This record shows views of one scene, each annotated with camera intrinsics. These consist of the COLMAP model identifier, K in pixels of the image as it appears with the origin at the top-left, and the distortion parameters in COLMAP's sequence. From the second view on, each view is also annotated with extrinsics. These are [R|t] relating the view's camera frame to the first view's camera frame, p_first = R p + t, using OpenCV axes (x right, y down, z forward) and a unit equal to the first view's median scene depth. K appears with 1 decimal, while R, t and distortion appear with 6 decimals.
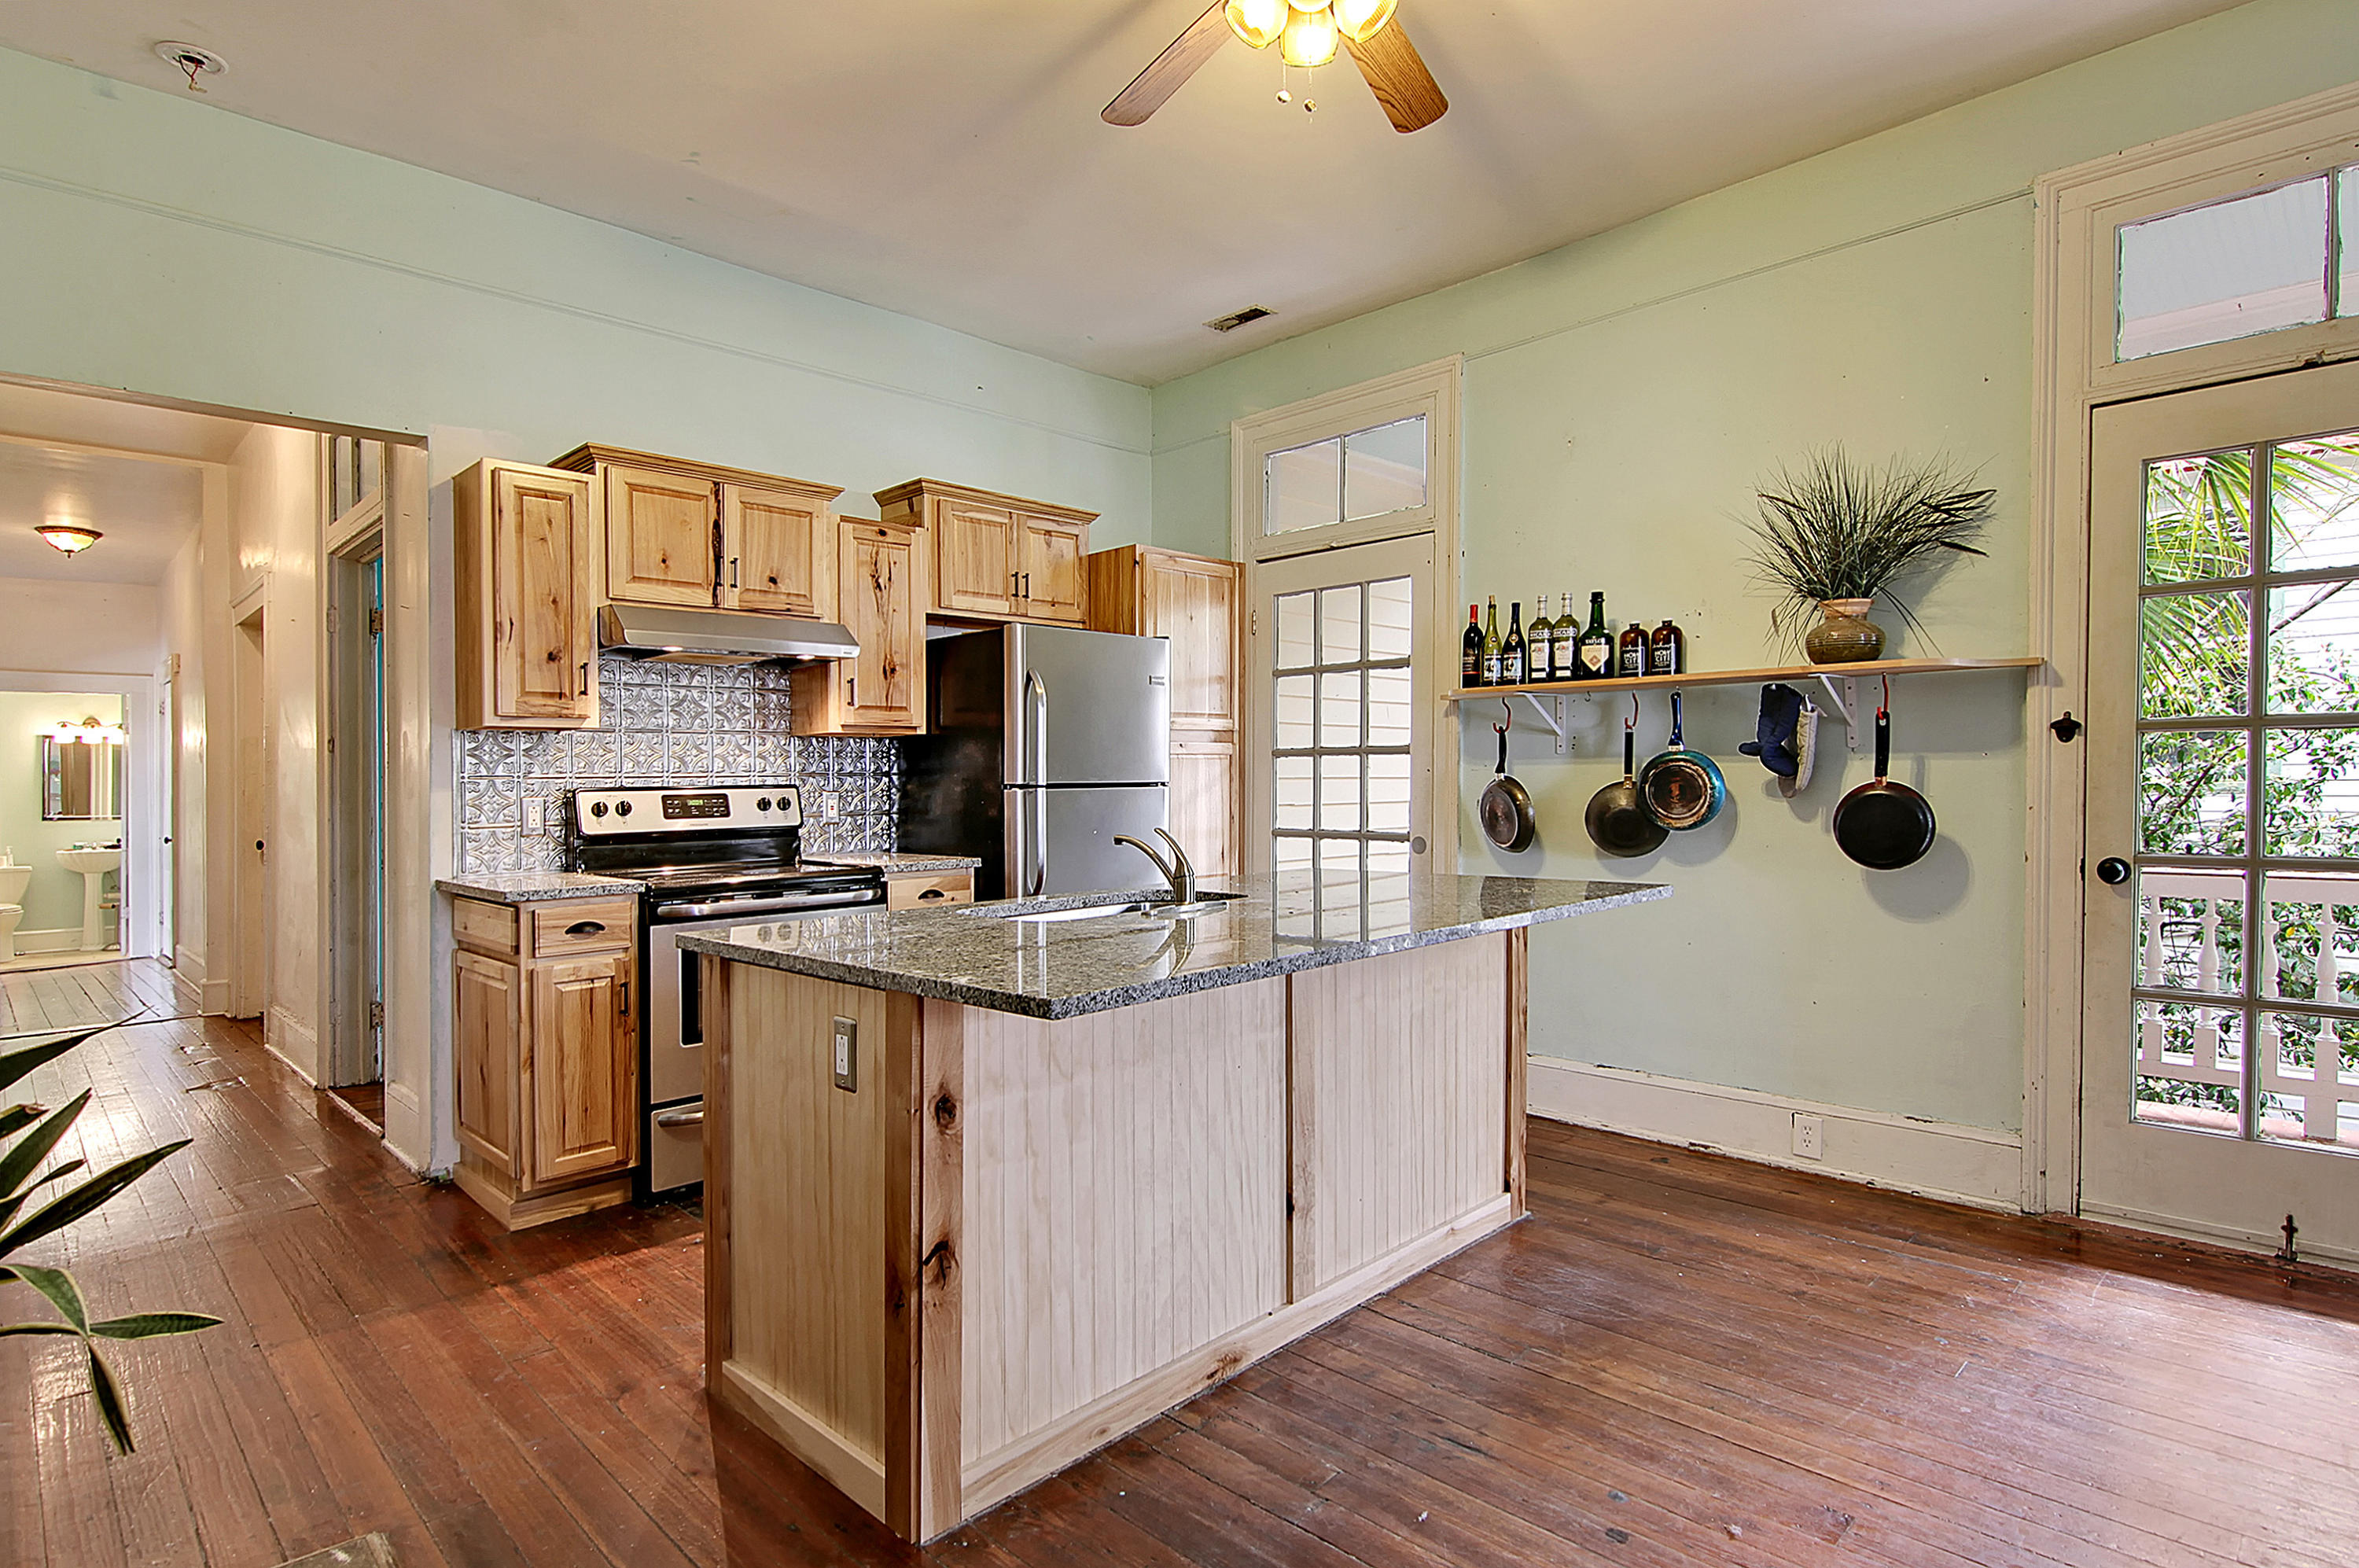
lens RADIAL K [[1201.2, 0, 1244.7], [0, 1201.2, 821.2], [0, 0, 1]] dist [0.002503, 0.001051]
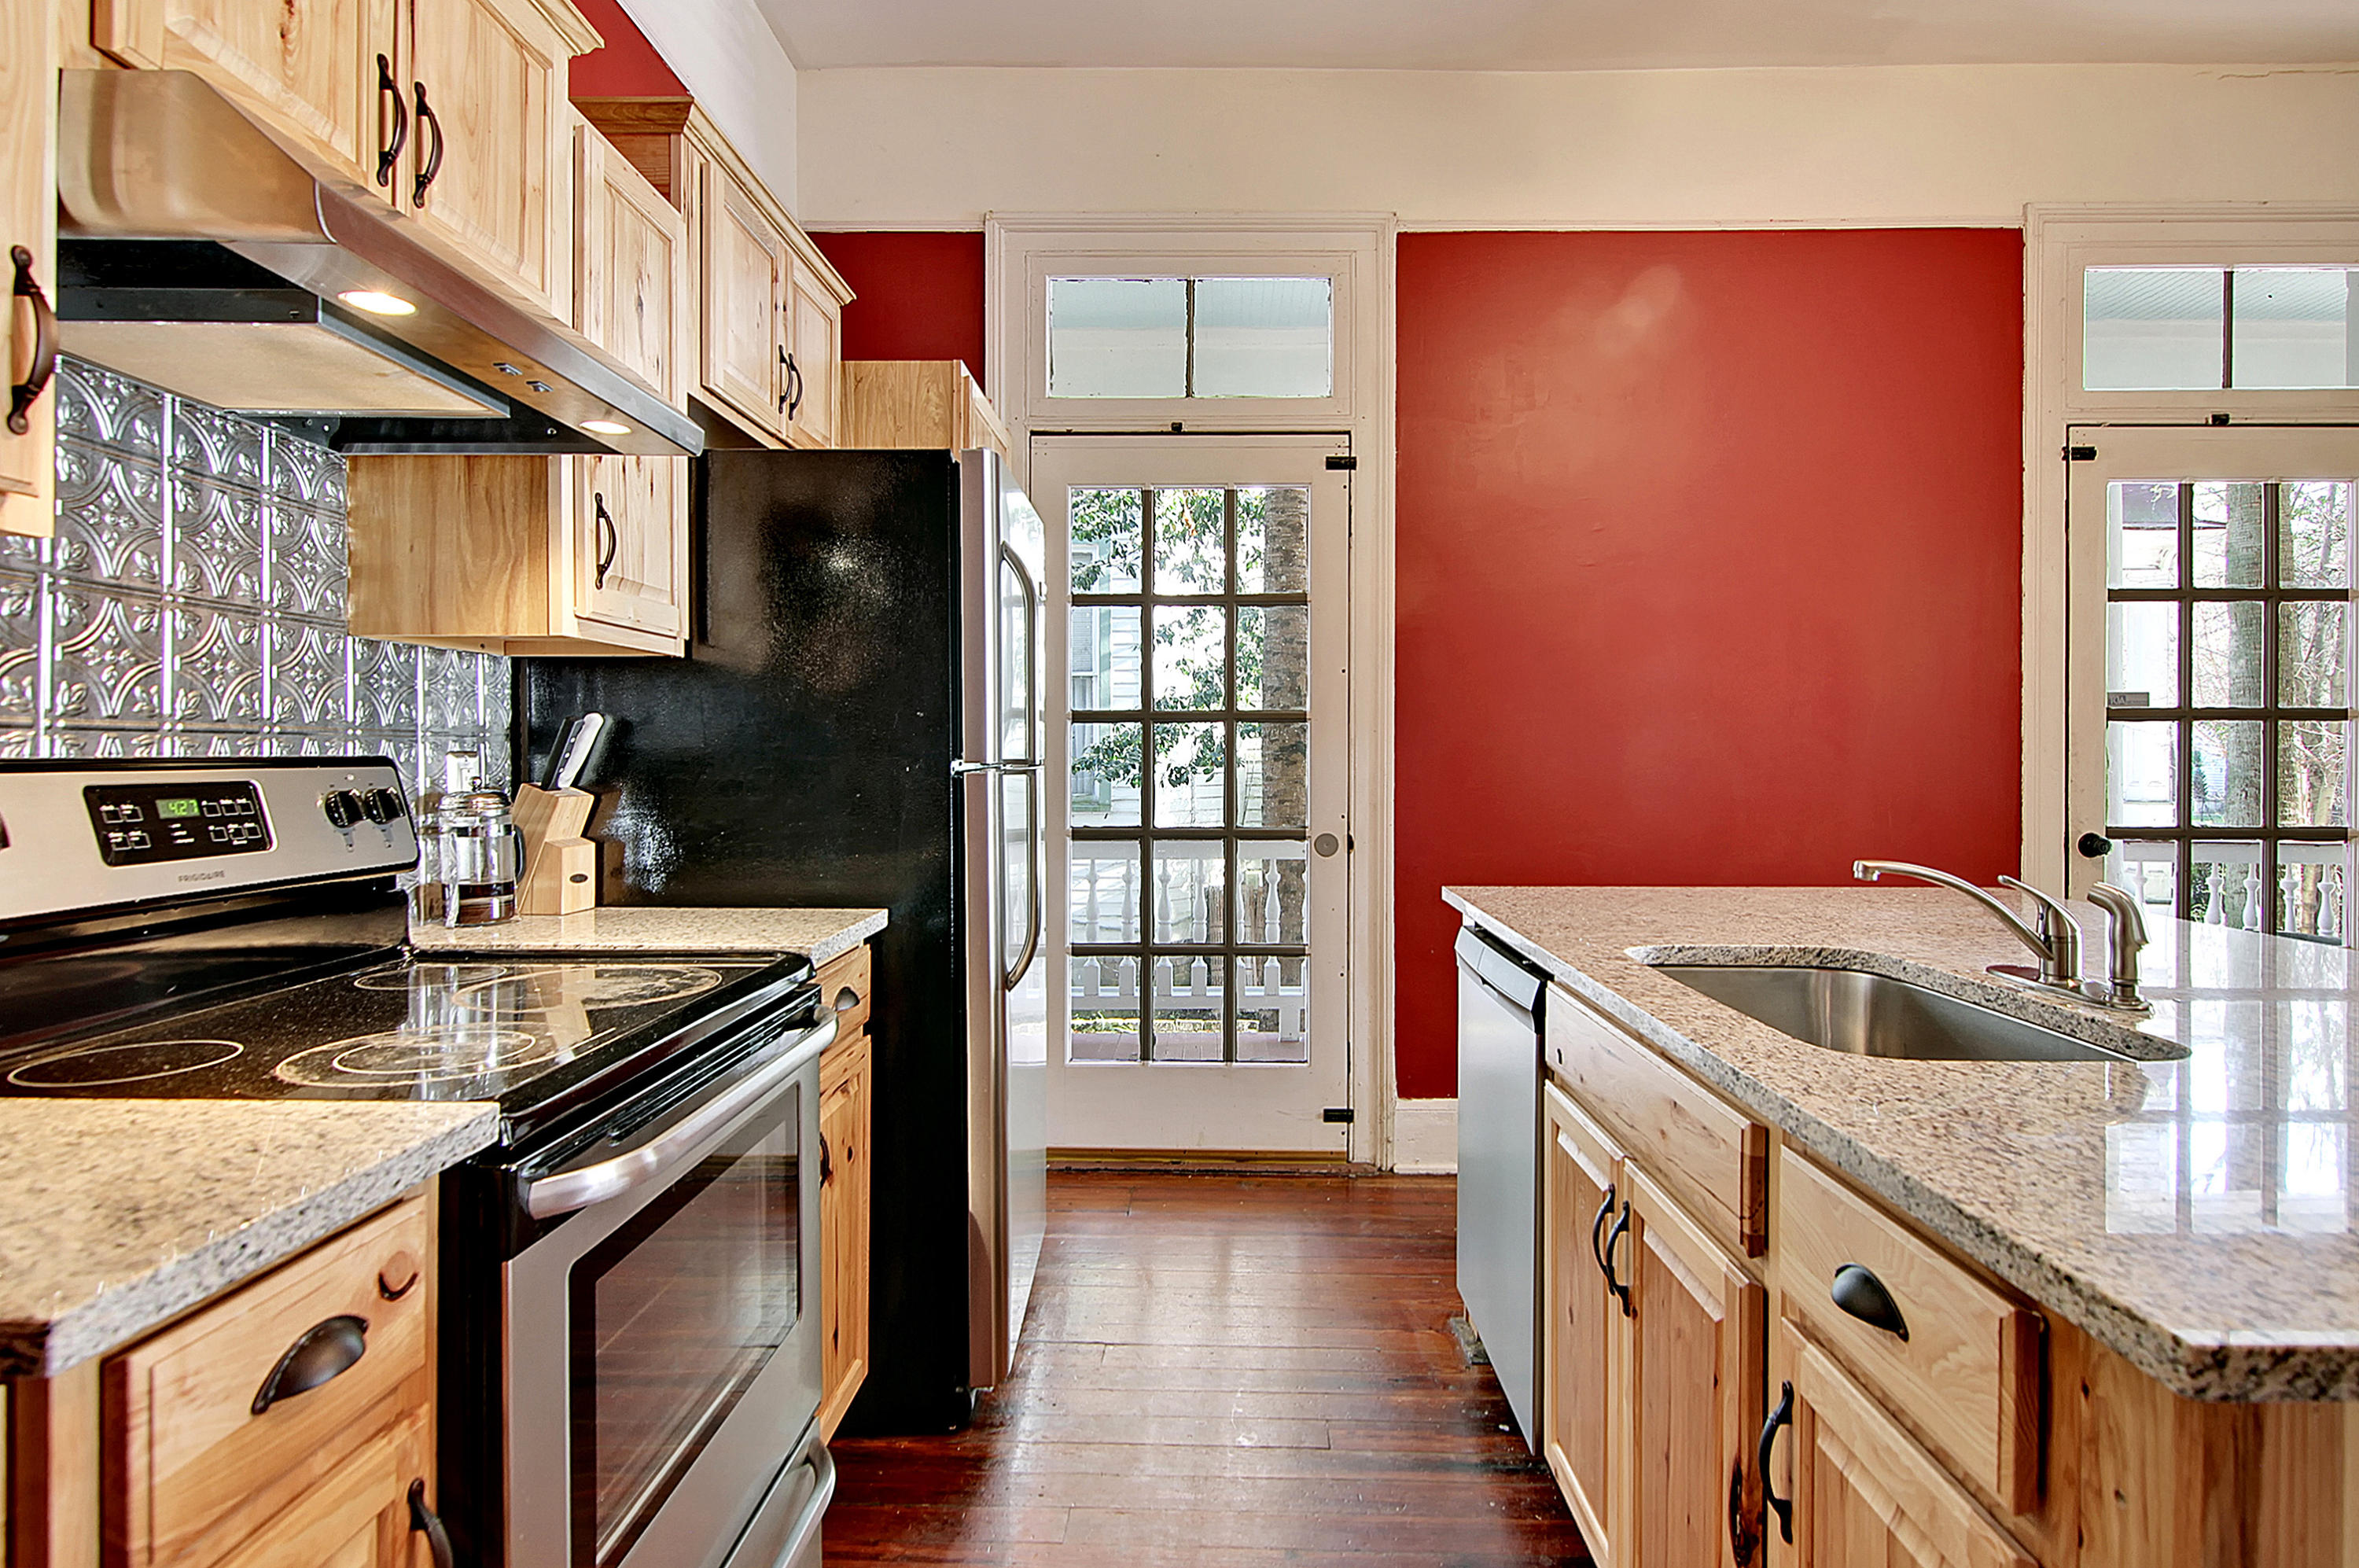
lens RADIAL K [[1200.5, 0, 1168.4], [0, 1200.5, 780.1], [0, 0, 1]] dist [0.018308, 0.000371]
pose [[0.737301, -0.002334, 0.675560, -0.474010], [0.023450, 0.999480, -0.022140, -0.009842], [-0.675157, 0.032166, 0.736973, 0.578304]]
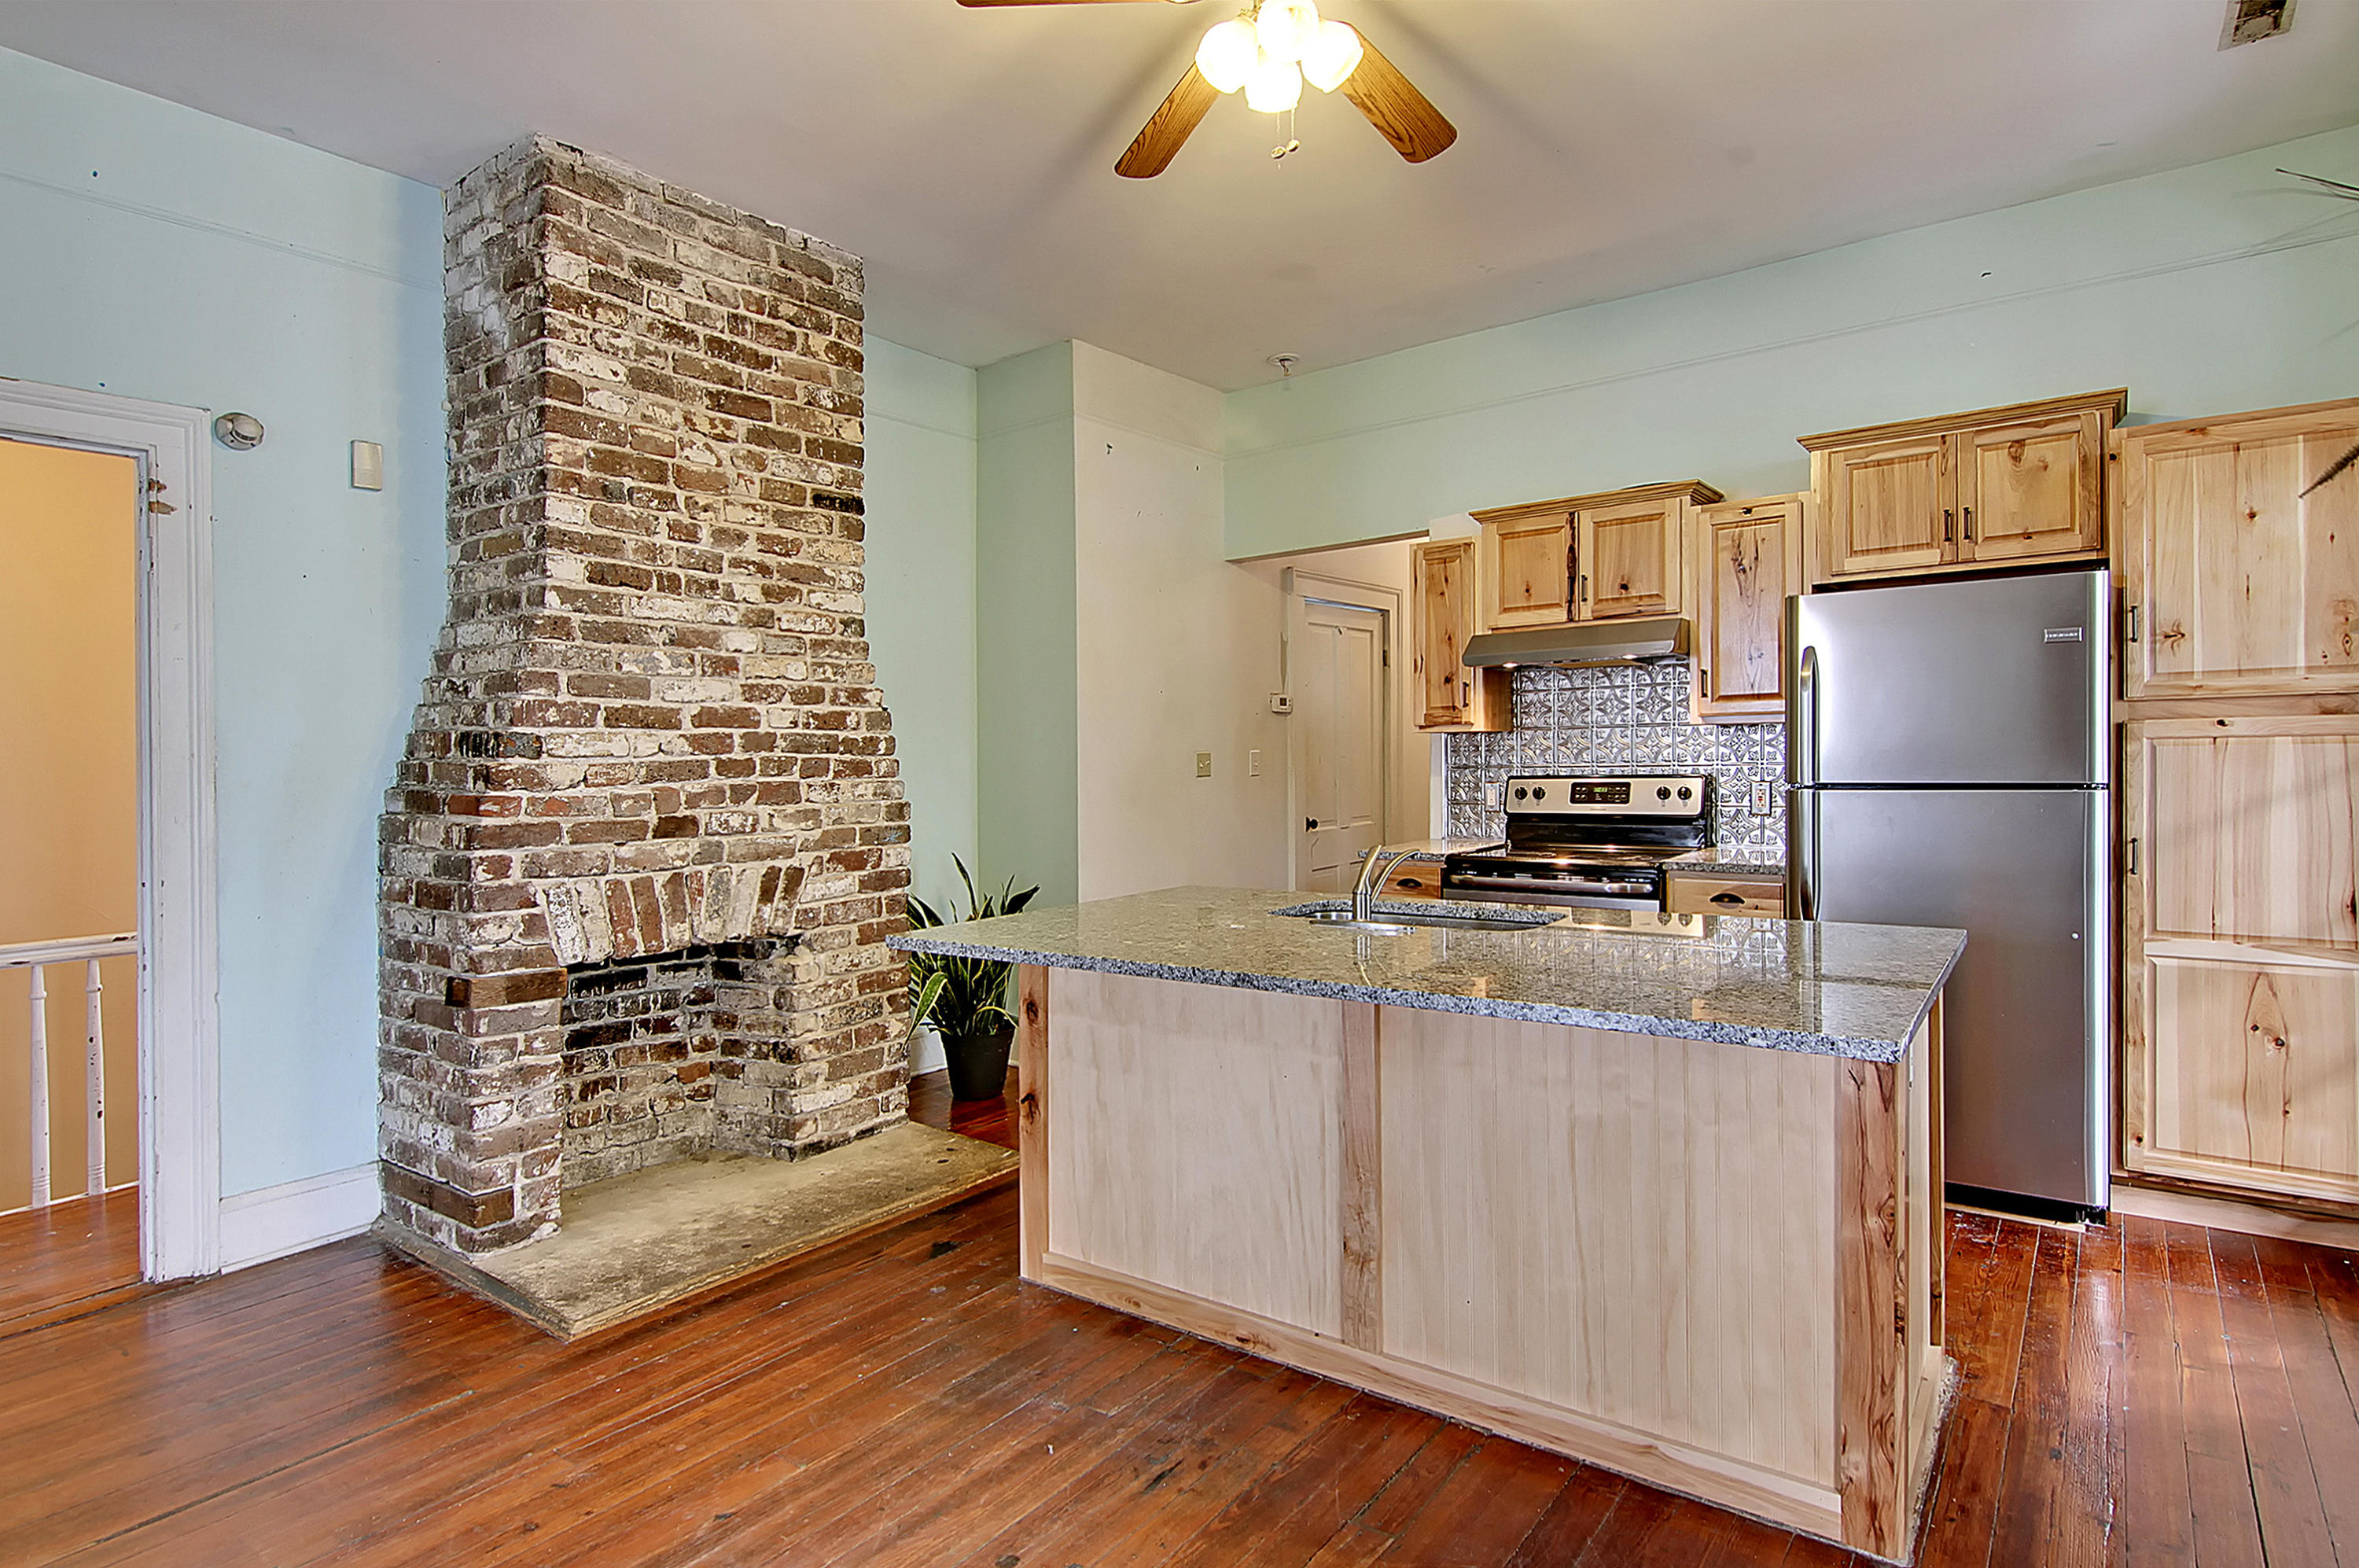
lens RADIAL K [[1218.9, 0, 1204.1], [0, 1218.9, 799.8], [0, 0, 1]] dist [0.006127, -0.000321]
pose [[0.130532, 0.050530, -0.990156, 0.628744], [-0.018988, 0.998645, 0.048460, -0.054036], [0.991262, 0.012475, 0.131314, 0.469244]]
